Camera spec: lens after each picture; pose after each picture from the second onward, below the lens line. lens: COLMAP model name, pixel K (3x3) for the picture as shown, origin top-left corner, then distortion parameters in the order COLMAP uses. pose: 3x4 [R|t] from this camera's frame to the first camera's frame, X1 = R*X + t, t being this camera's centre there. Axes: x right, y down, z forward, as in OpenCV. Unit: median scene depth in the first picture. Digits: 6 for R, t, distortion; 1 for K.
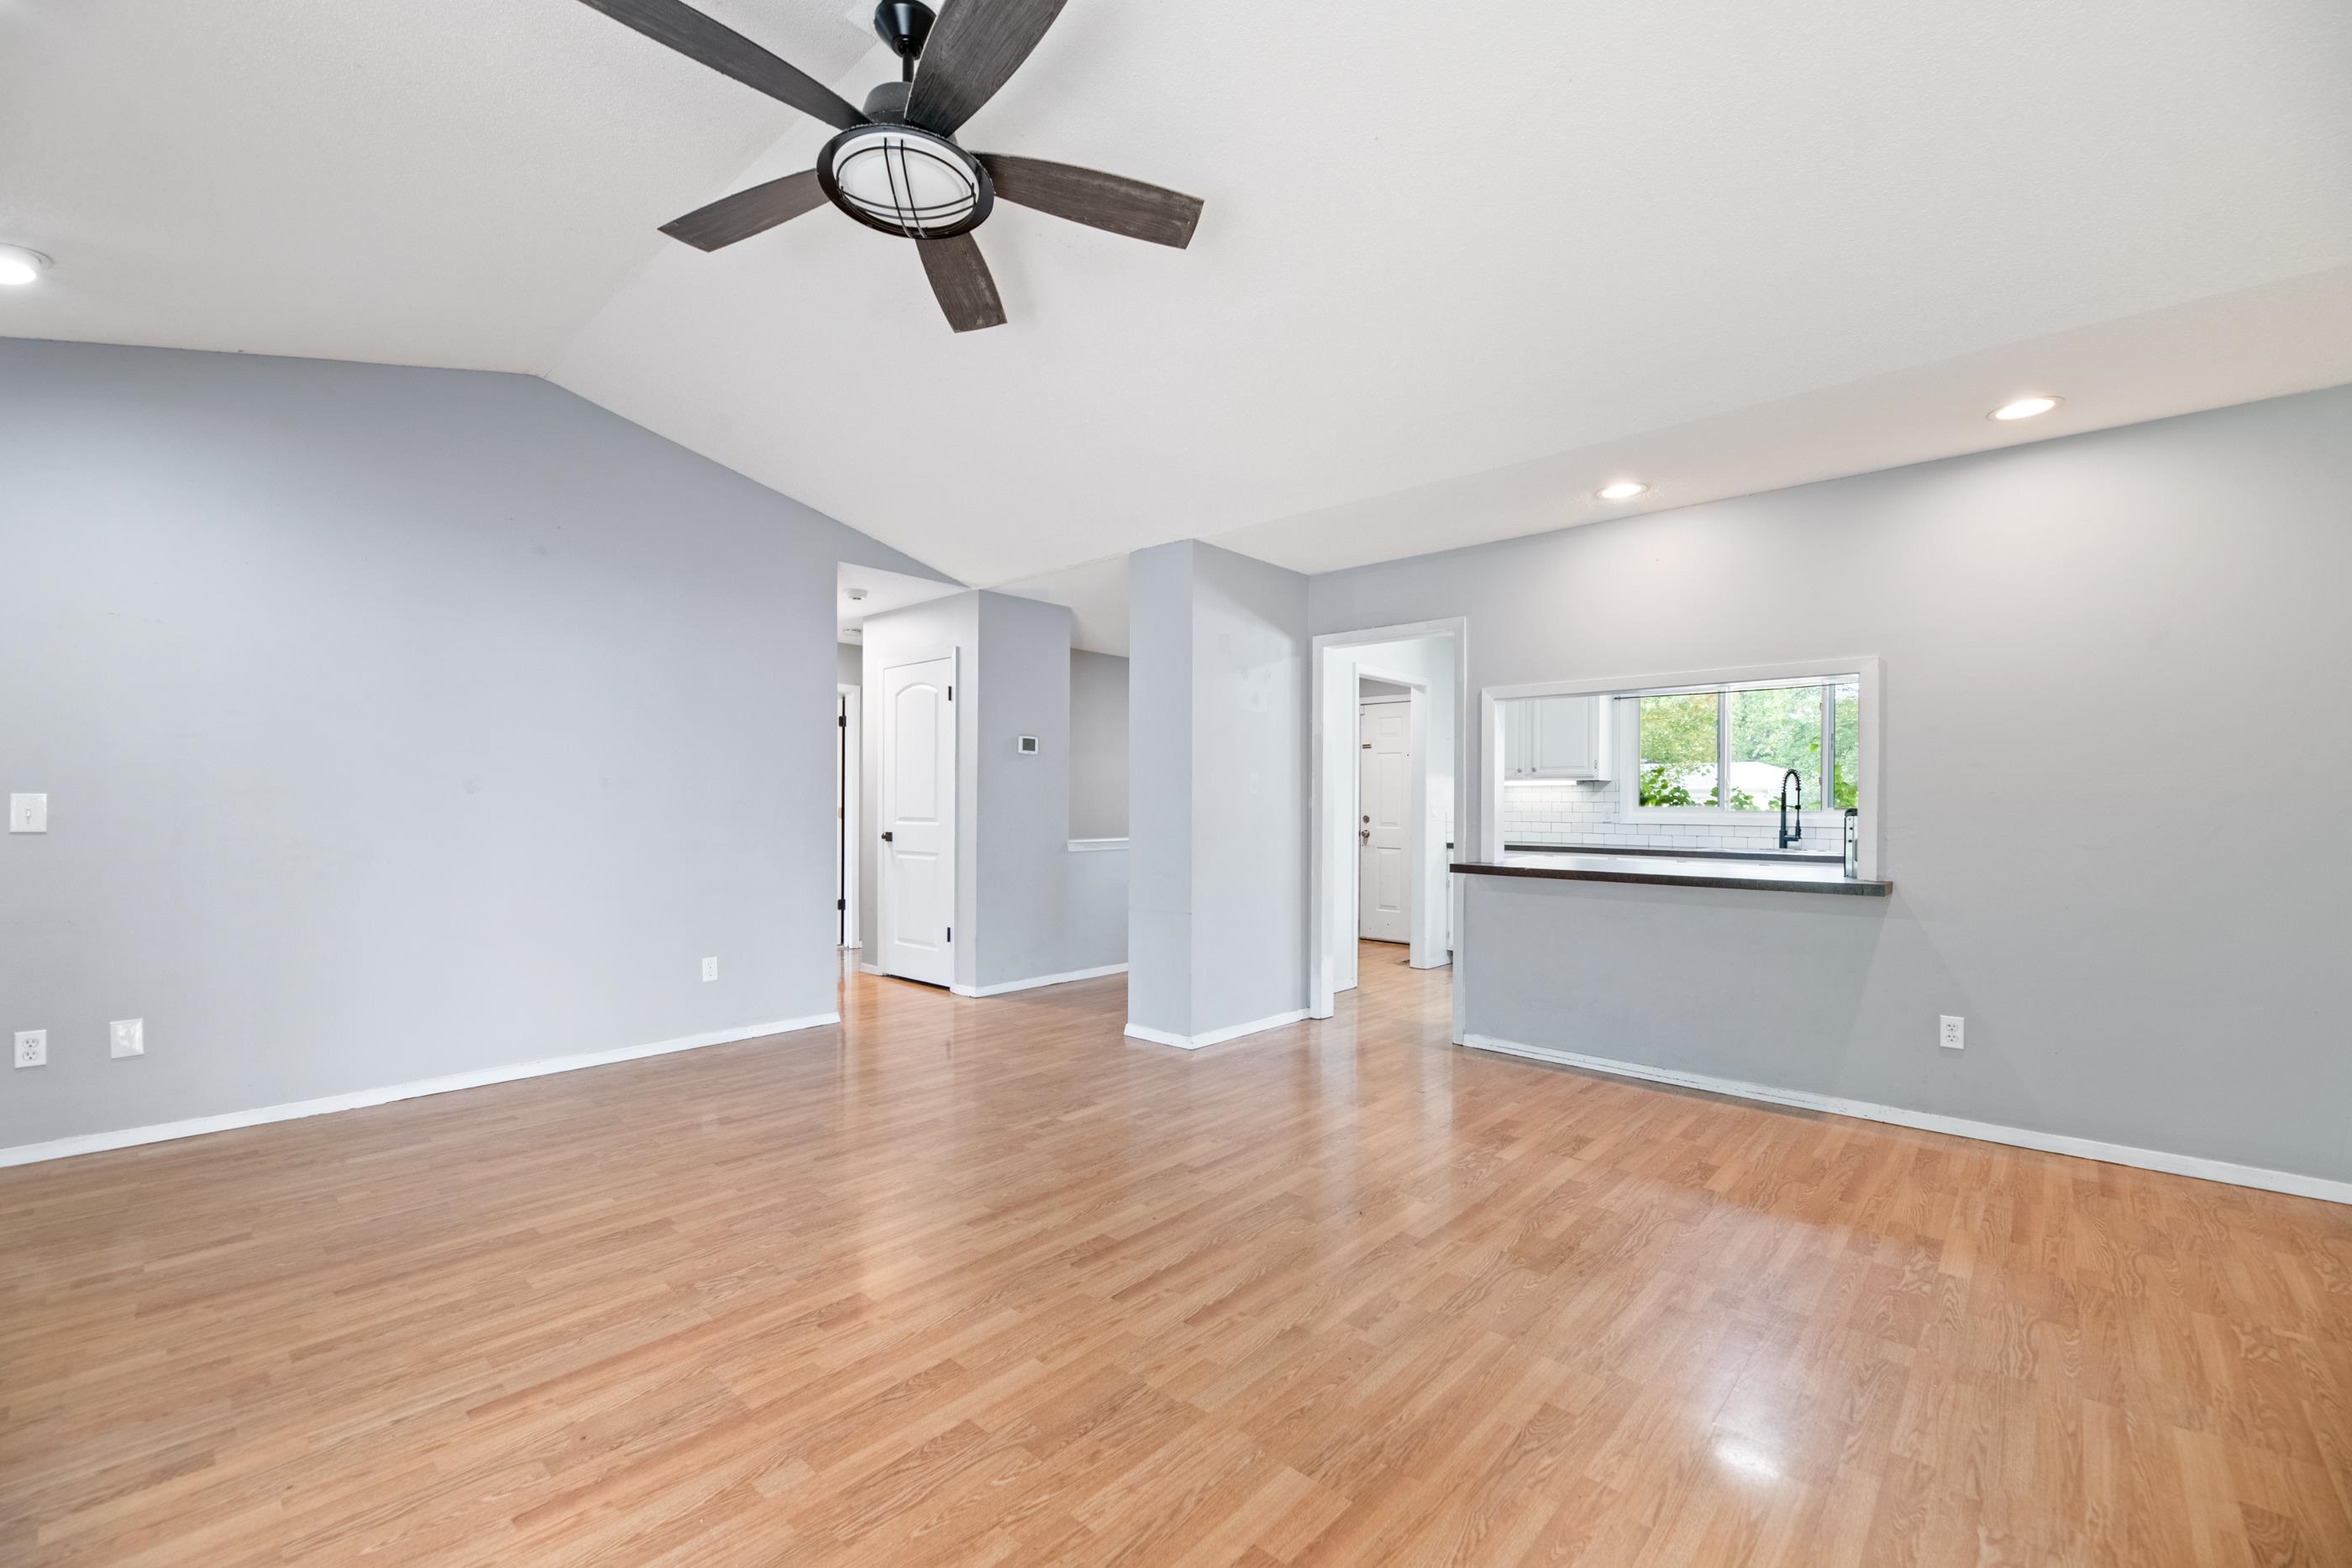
lens RADIAL K [[969.9, 0, 1181.3], [0, 969.9, 812.7], [0, 0, 1]] dist [-0.001587, -0.001989]
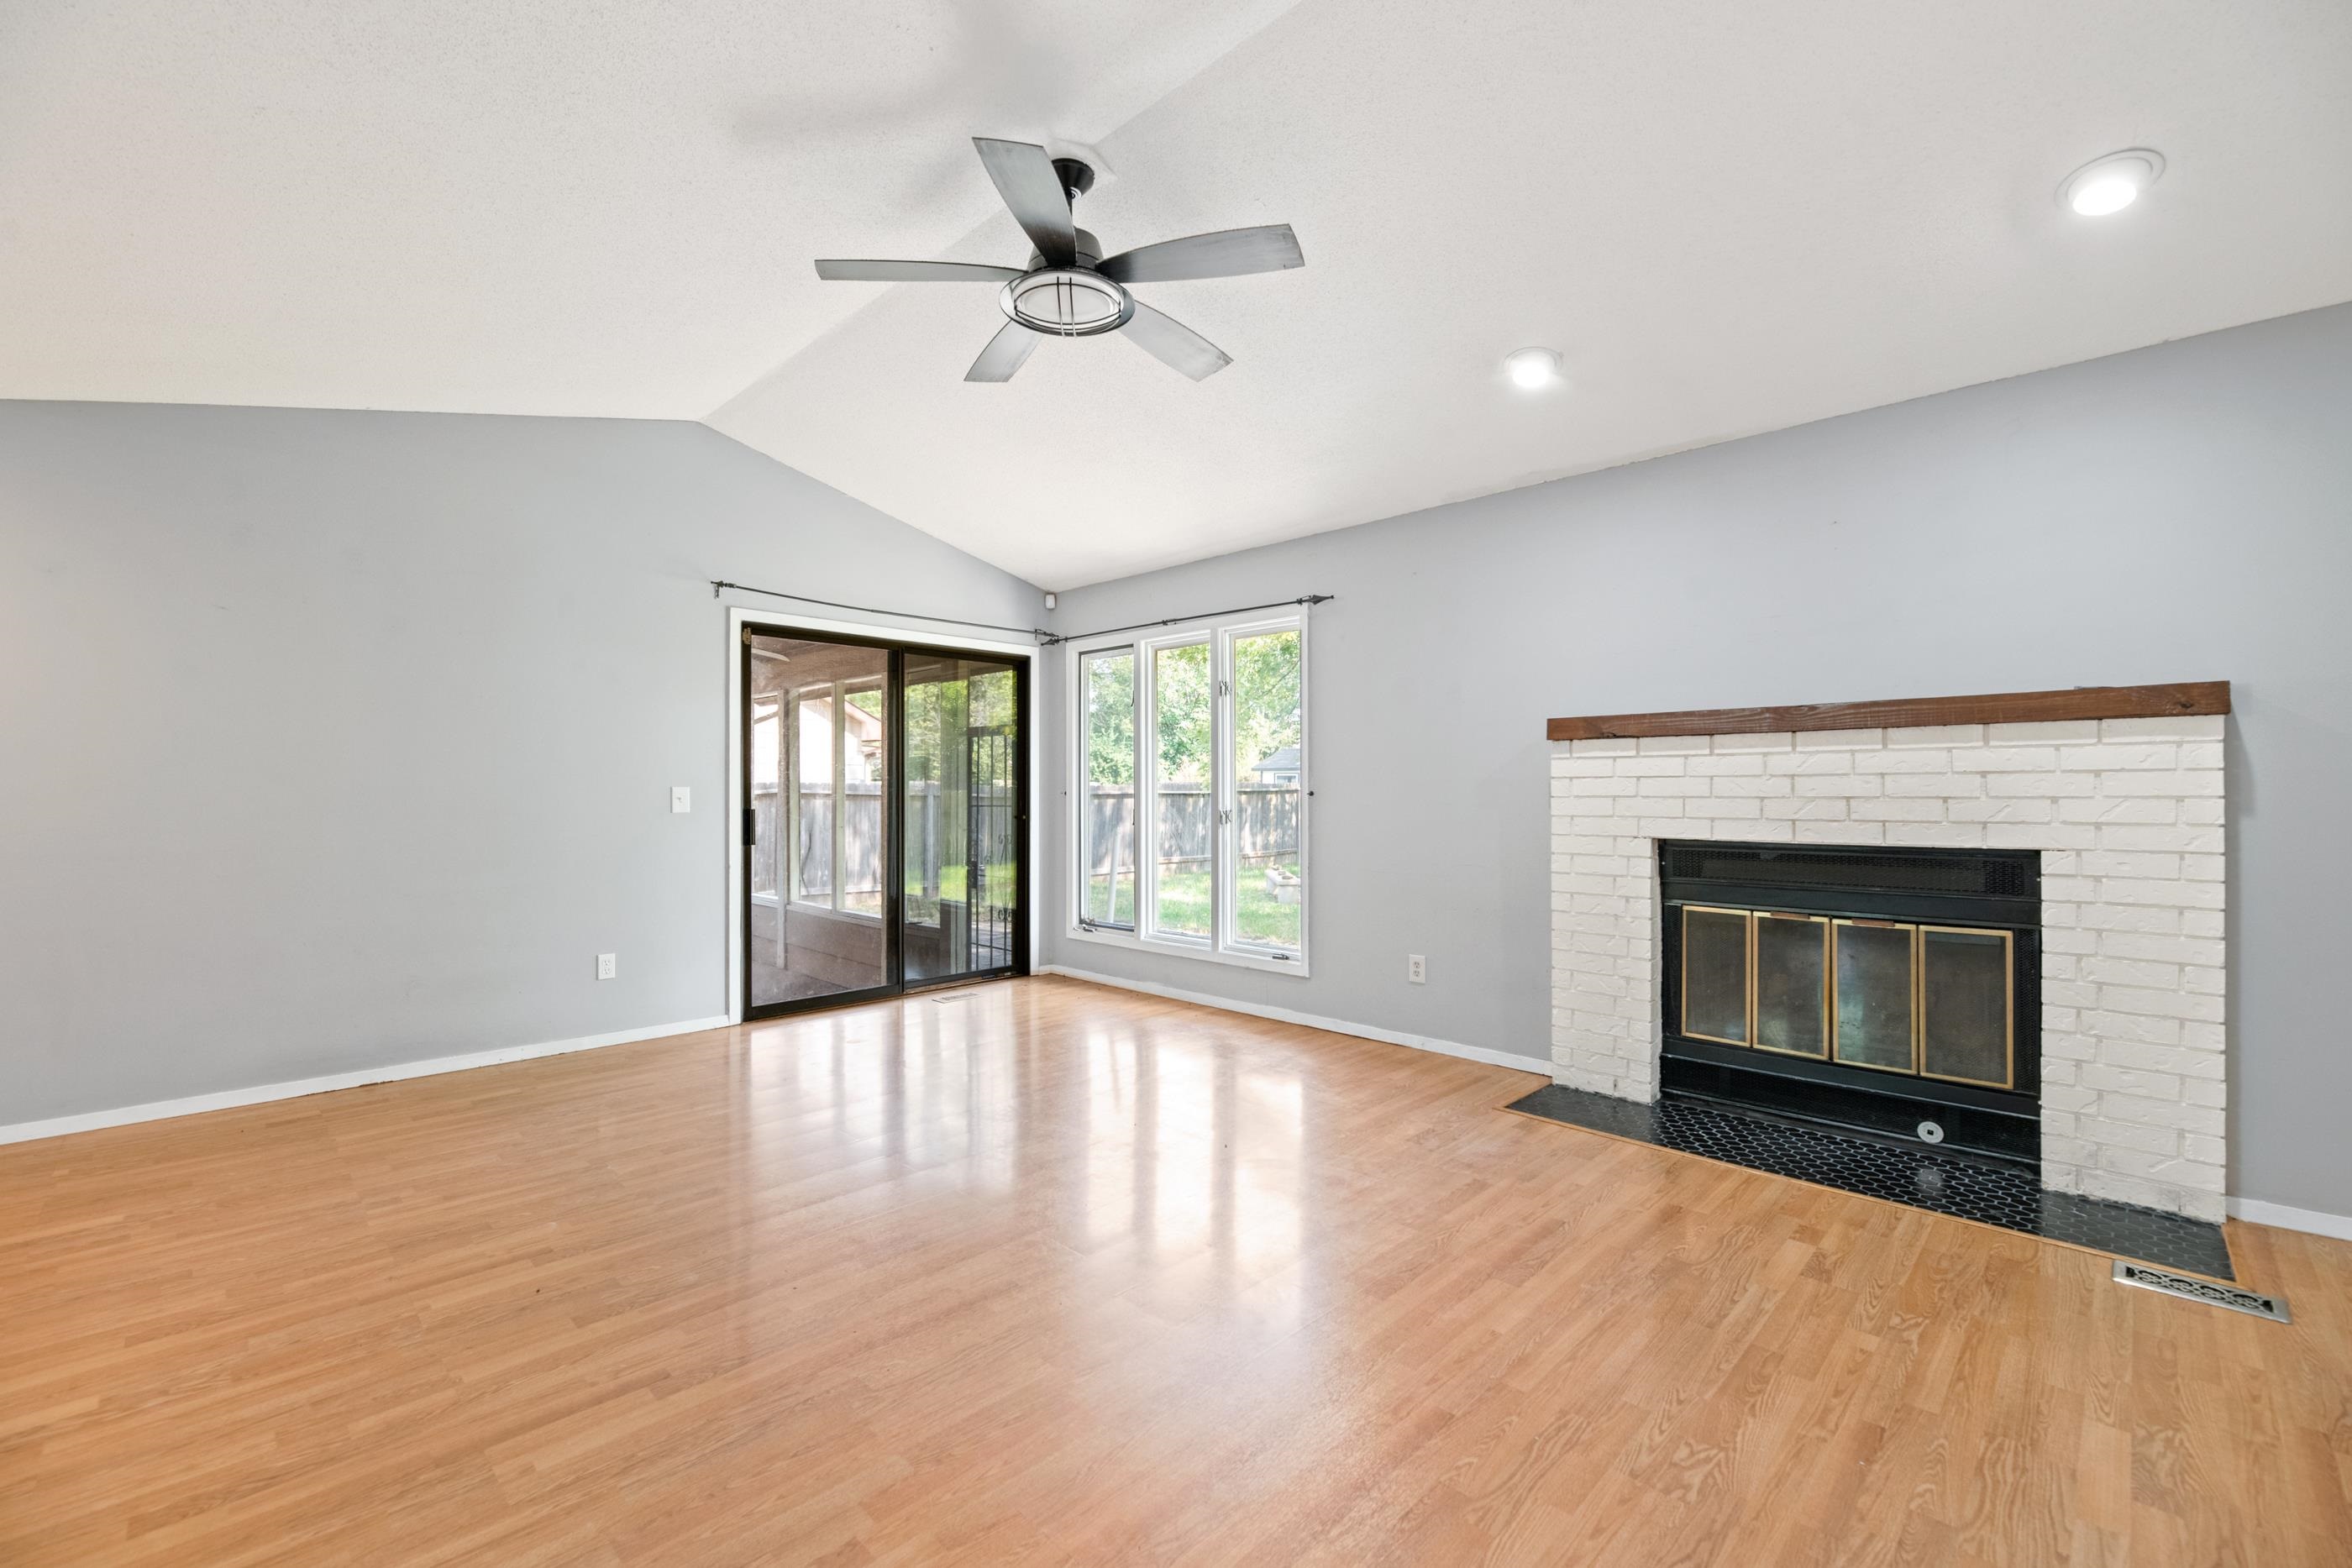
lens RADIAL K [[969.9, 0, 1177.2], [0, 969.9, 796.3], [0, 0, 1]] dist [-0.001587, -0.001989]
pose [[-0.999137, -0.006430, 0.041043, -0.360241], [-0.006060, 0.999940, 0.009120, -0.012794], [-0.041099, 0.008863, -0.999116, 1.685856]]
